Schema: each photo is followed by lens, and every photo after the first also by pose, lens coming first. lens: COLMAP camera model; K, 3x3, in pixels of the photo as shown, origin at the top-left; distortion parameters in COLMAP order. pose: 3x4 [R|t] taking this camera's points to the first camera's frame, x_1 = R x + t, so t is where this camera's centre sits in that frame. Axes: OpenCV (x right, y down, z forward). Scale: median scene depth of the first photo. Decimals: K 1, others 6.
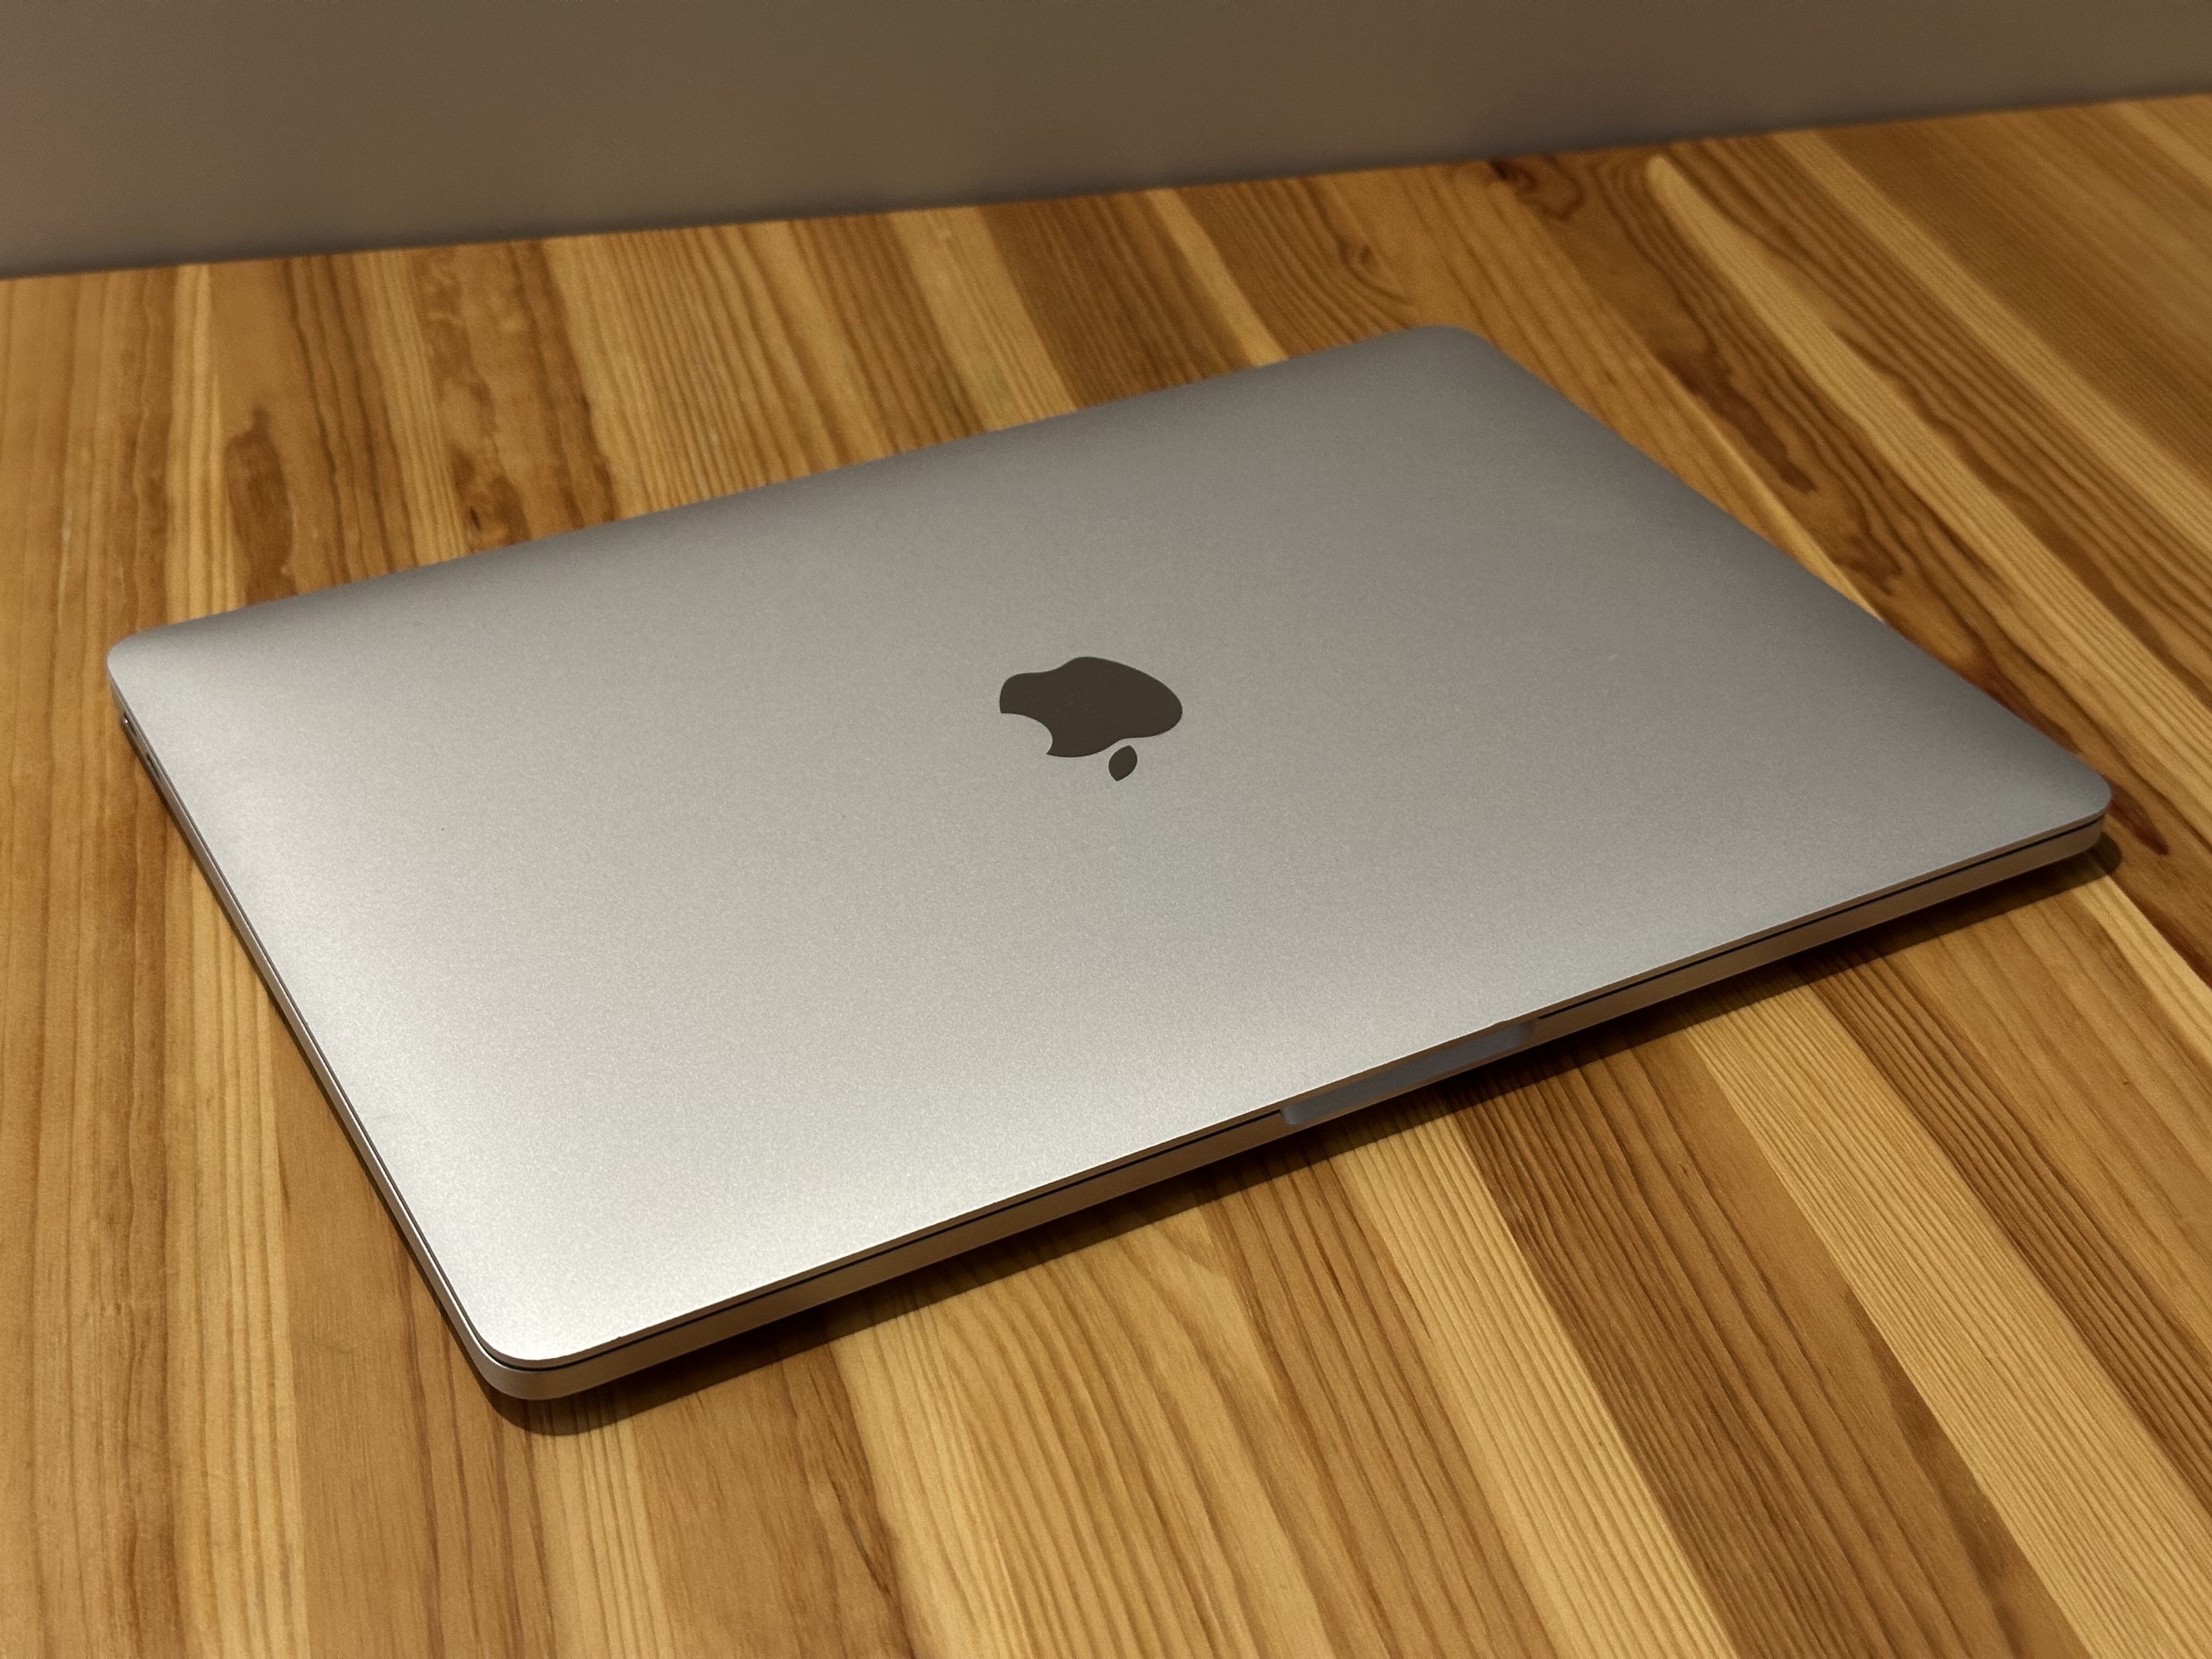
lens RADIAL K [[3113.9, 0, 1098.3], [0, 3113.9, 842.6], [0, 0, 1]] dist [0.092461, 0.000000]
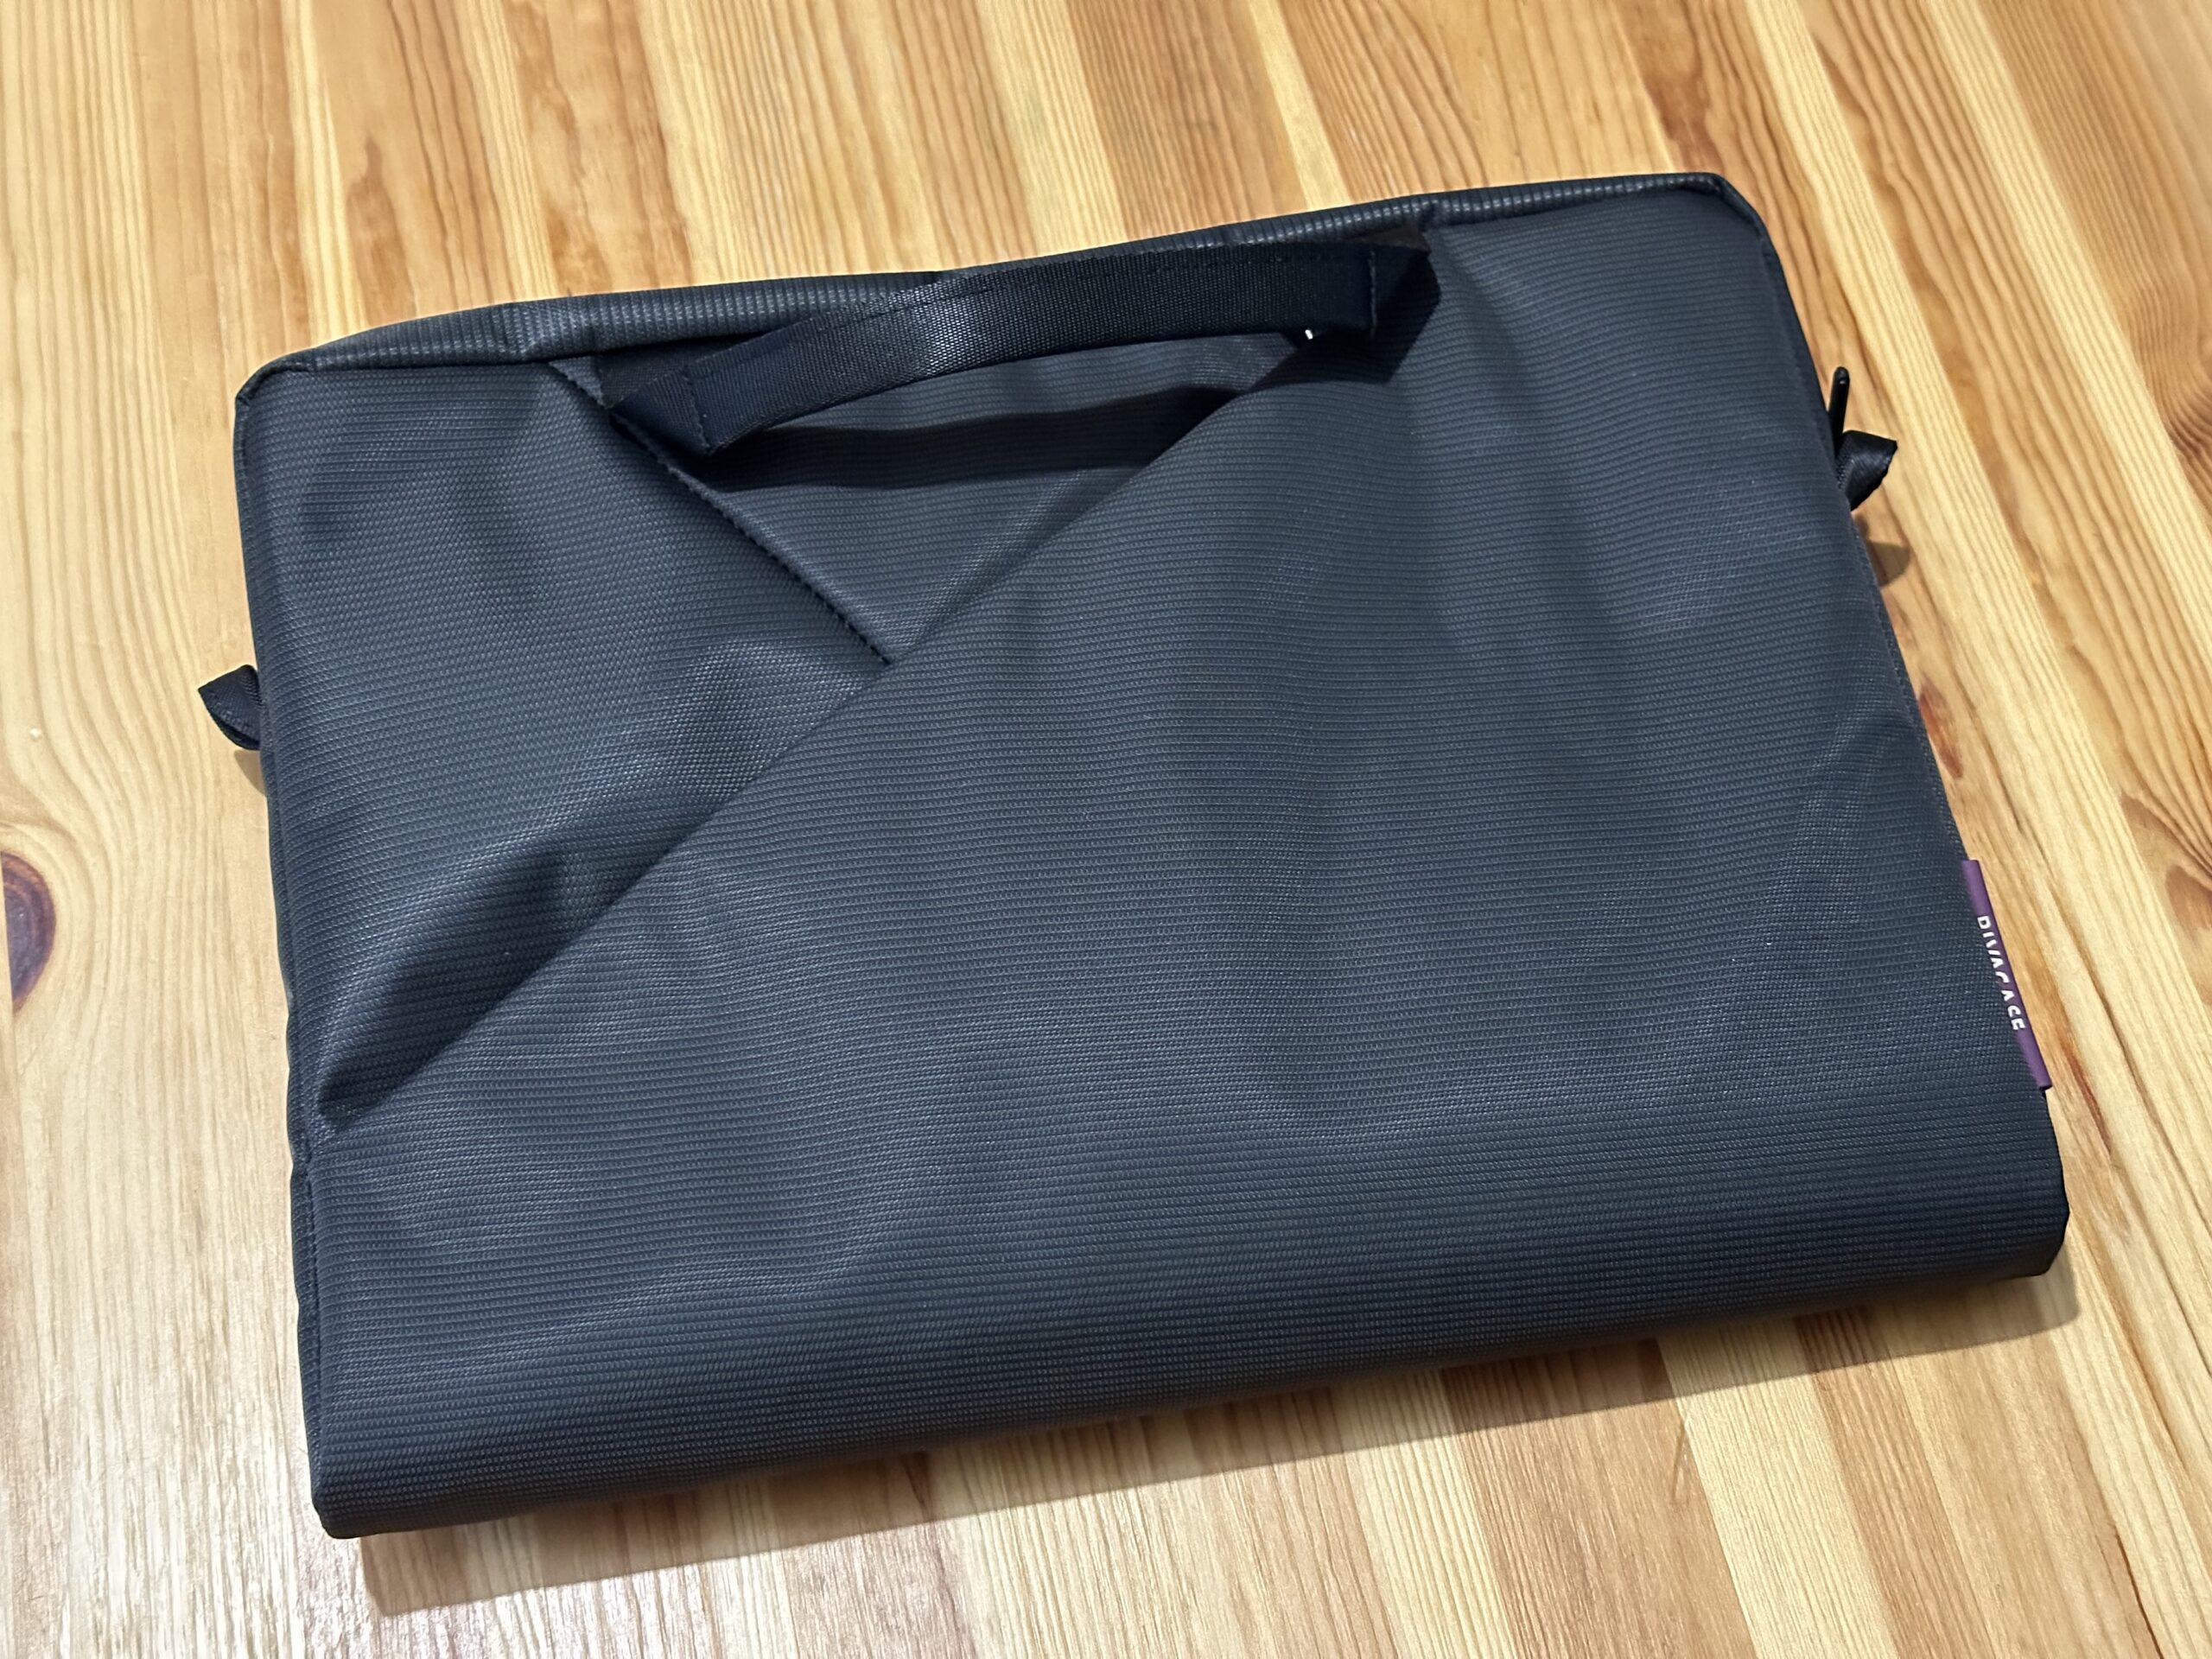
lens RADIAL K [[3113.9, 0, 1059.7], [0, 3113.9, 814.0], [0, 0, 1]] dist [0.092461, 0.000000]
pose [[0.998883, 0.047195, -0.002423, -0.011881], [-0.040449, 0.880349, 0.472599, -0.584525], [0.024437, -0.471973, 0.881274, -0.110600]]
